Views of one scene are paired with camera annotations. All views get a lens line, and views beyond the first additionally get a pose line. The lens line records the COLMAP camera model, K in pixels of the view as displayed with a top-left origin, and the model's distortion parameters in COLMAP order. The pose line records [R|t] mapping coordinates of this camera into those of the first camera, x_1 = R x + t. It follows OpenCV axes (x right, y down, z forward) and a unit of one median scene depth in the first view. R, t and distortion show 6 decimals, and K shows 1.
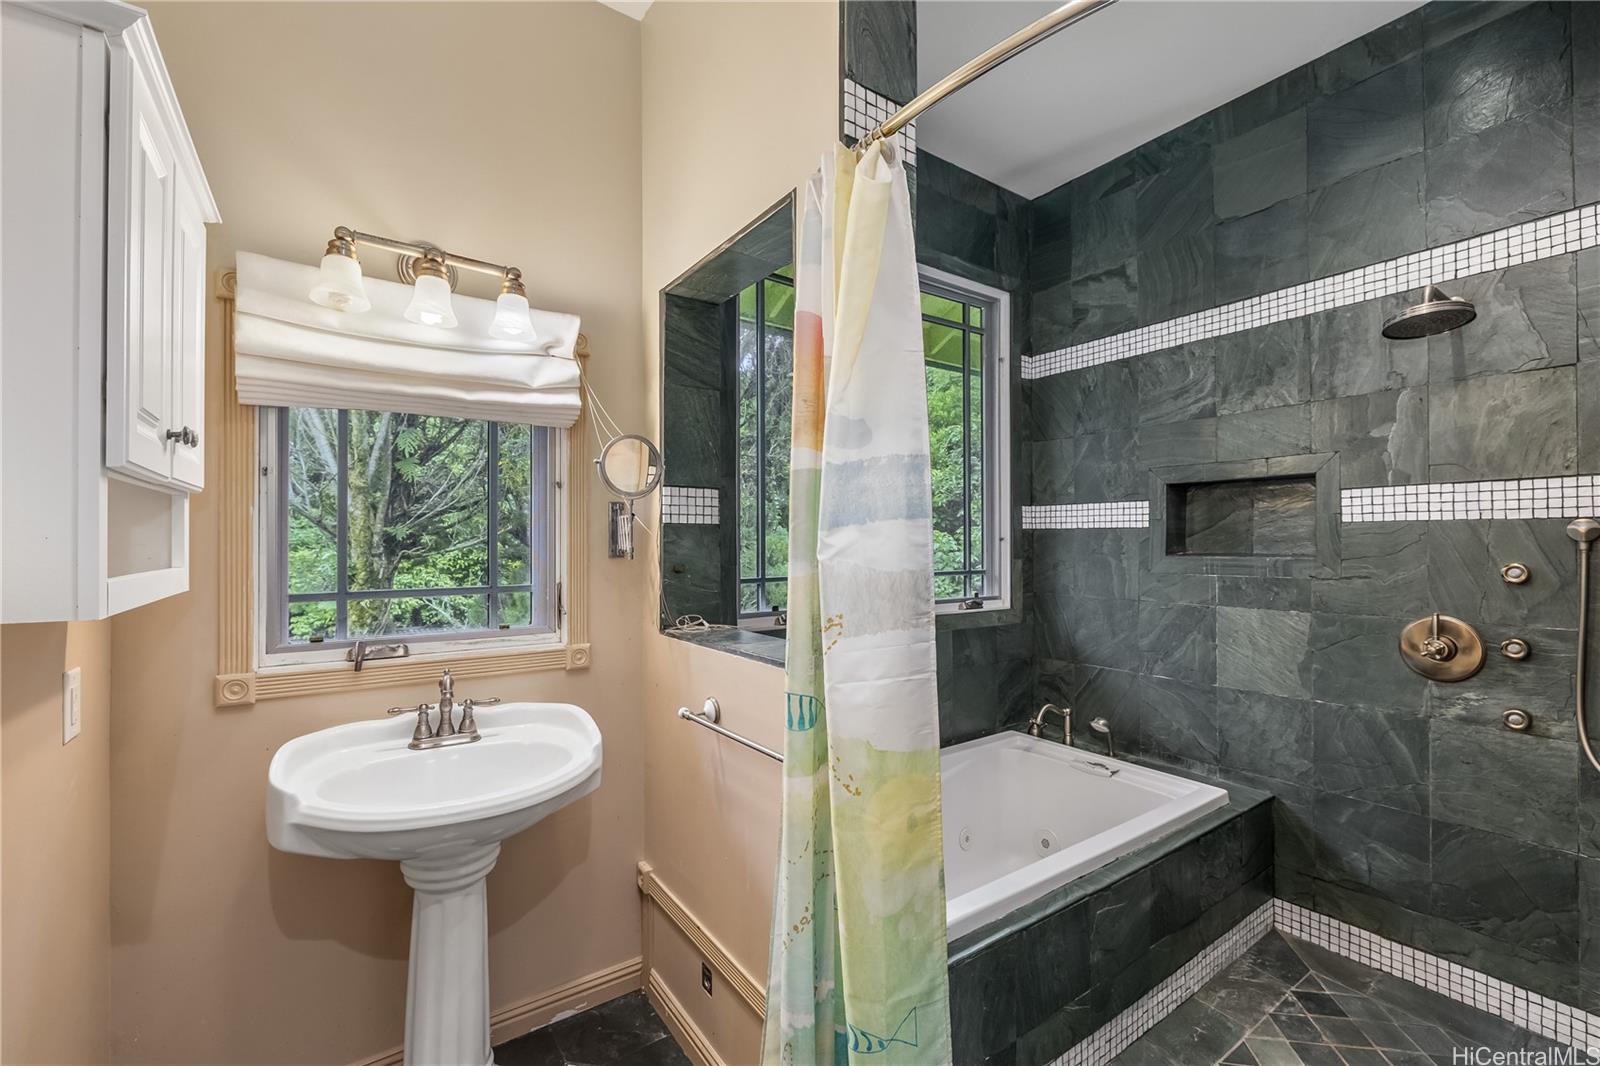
lens RADIAL K [[676.3, 0, 800.5], [0, 676.3, 537.1], [0, 0, 1]] dist [0.000317, 0.000064]
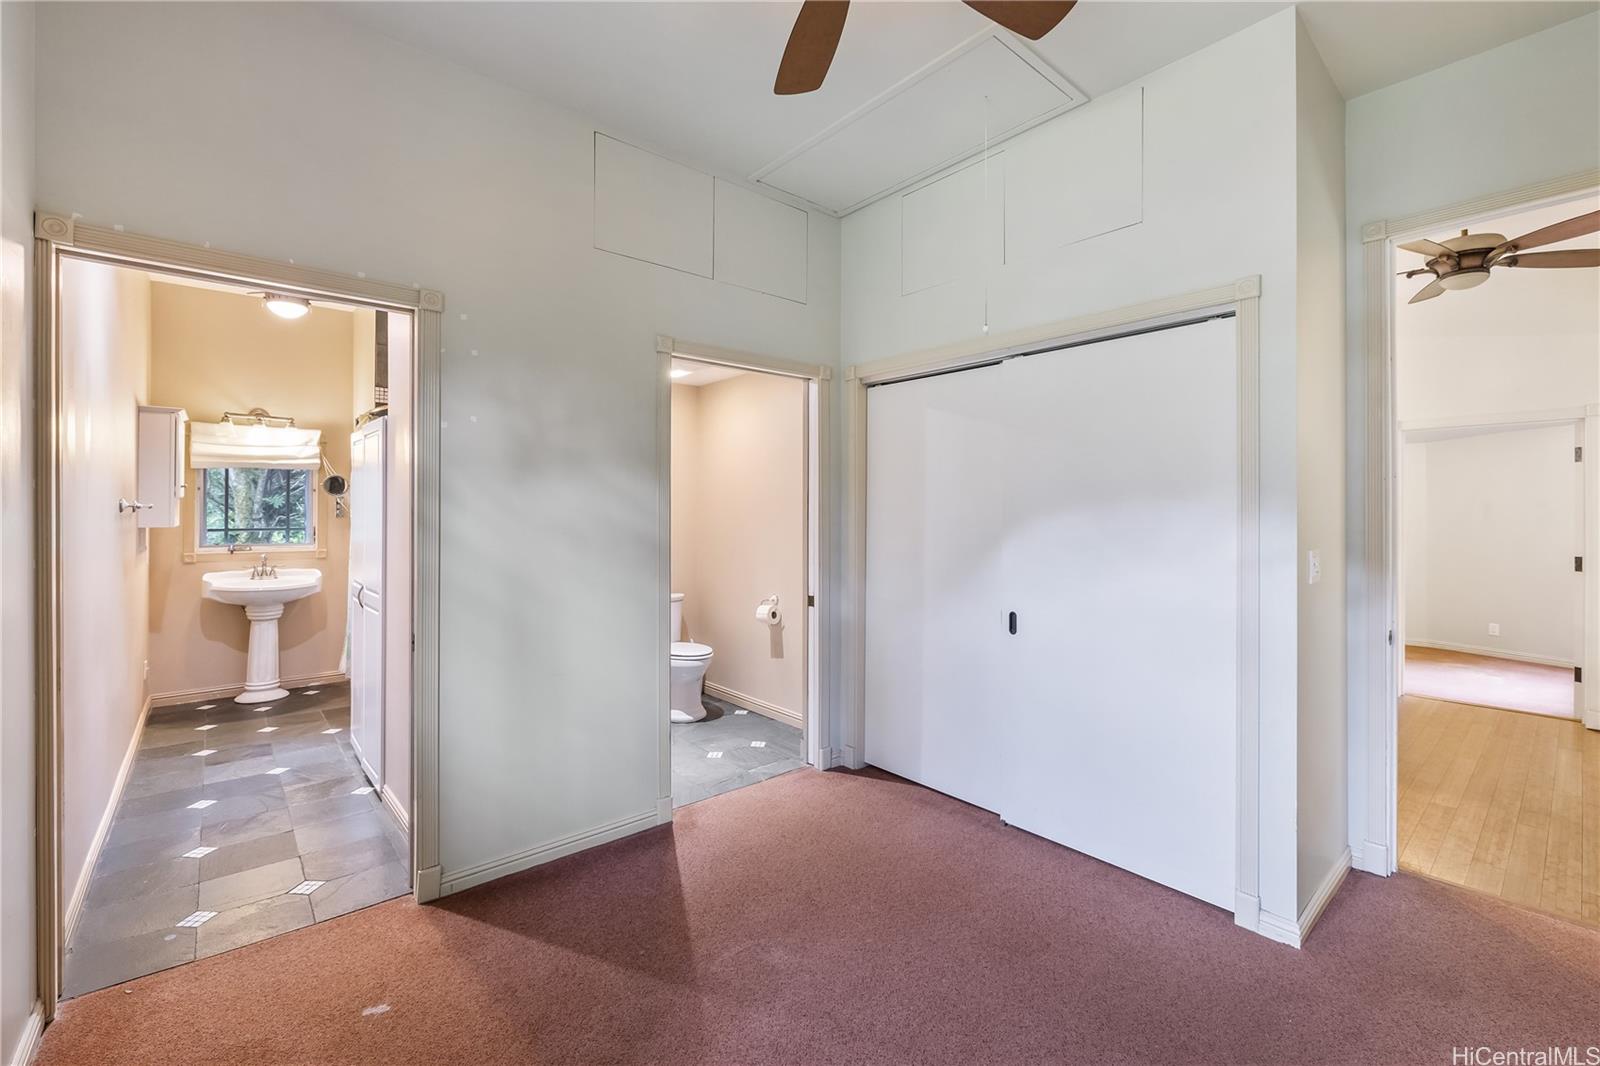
lens RADIAL K [[676.3, 0, 818.6], [0, 676.3, 507.3], [0, 0, 1]] dist [0.000317, 0.000064]
pose [[0.992493, 0.004215, 0.122231, 1.504396], [-0.004706, 0.999982, 0.003730, -0.034057], [-0.122213, -0.004277, 0.992495, -2.211669]]
